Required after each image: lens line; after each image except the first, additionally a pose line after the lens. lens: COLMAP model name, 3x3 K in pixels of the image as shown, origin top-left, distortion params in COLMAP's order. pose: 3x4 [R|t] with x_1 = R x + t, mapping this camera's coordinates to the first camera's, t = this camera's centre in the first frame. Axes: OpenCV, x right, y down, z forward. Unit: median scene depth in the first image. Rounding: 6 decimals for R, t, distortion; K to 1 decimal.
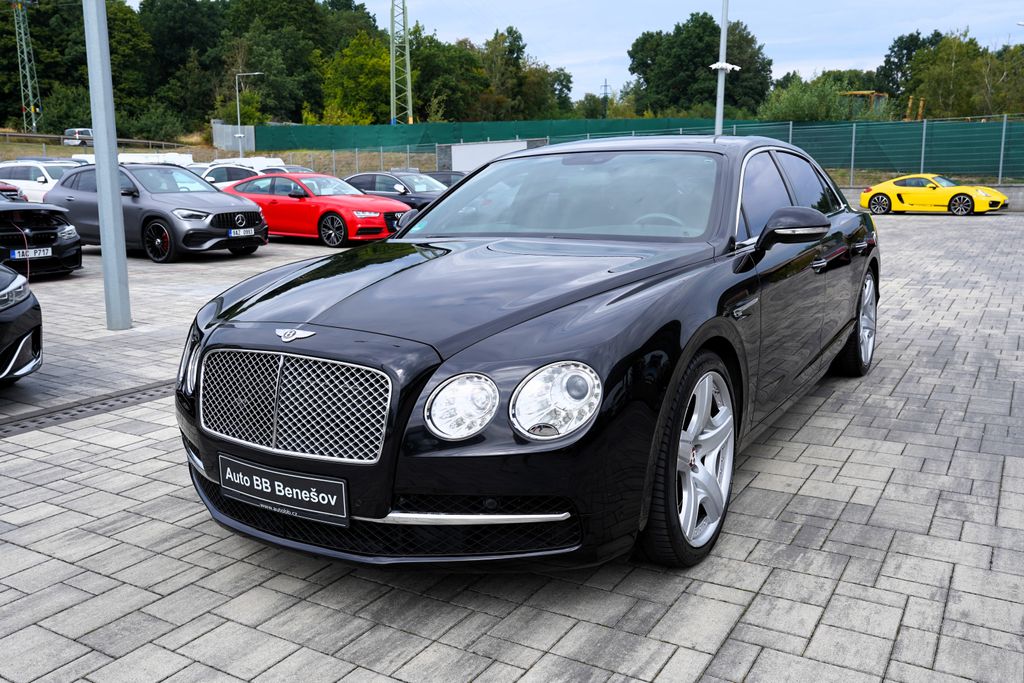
lens RADIAL K [[848.2, 0, 512.2], [0, 848.2, 339.5], [0, 0, 1]] dist [-0.063247, 0.114278]
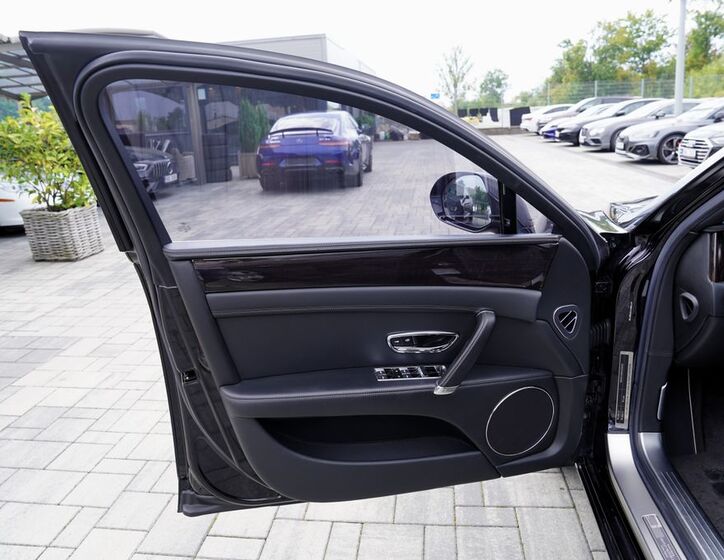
lens RADIAL K [[569.8, 0, 363.5], [0, 569.8, 277.3], [0, 0, 1]] dist [-0.087242, 0.051892]
pose [[-0.905301, 0.178631, -0.385383, 0.604087], [-0.004672, 0.903033, 0.429545, -0.251114], [0.424744, 0.390668, -0.816683, 1.234505]]
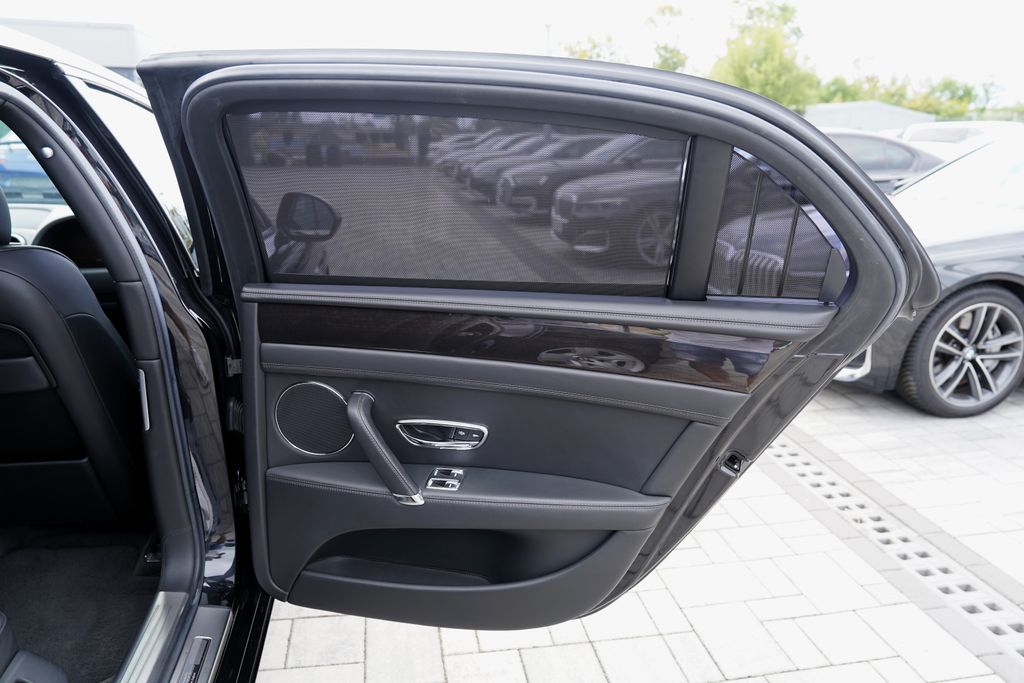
lens RADIAL K [[712.8, 0, 513.6], [0, 712.8, 335.2], [0, 0, 1]] dist [-0.086392, 0.063209]
pose [[-0.745648, 0.180433, -0.641447, 0.129553], [-0.125881, 0.907164, 0.401506, -0.363848], [0.654342, 0.380128, -0.653712, 1.903253]]
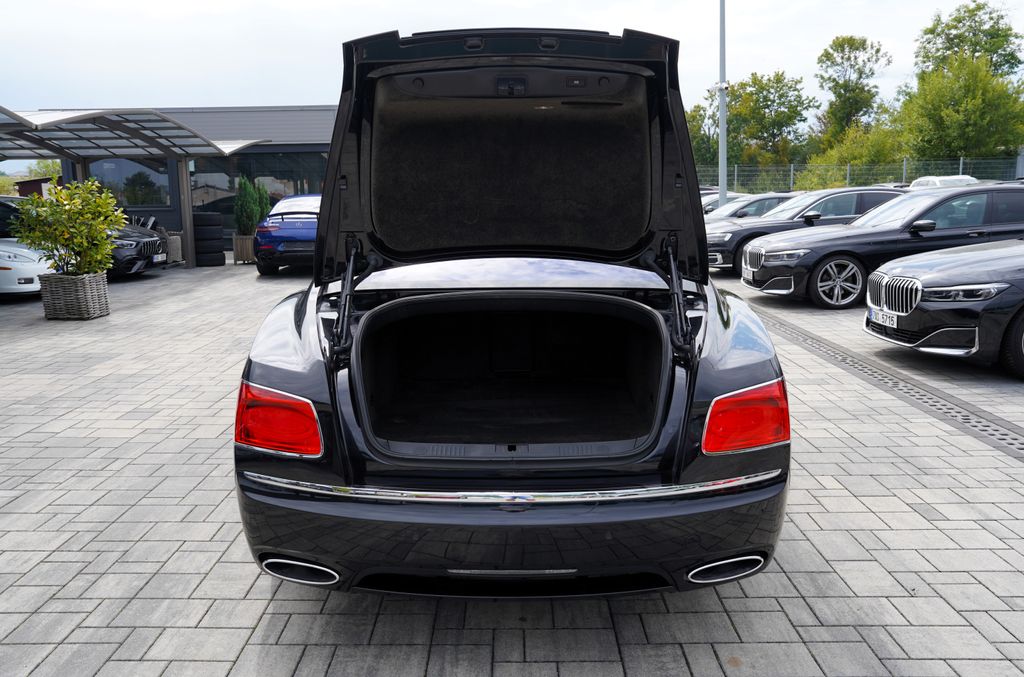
lens RADIAL K [[828.0, 0, 507.7], [0, 828.0, 339.9], [0, 0, 1]] dist [-0.076982, 0.108431]
pose [[-0.854451, 0.117106, -0.506163, 0.933626], [-0.066123, 0.941829, 0.329522, -0.530226], [0.515308, 0.315029, -0.797003, 2.506703]]
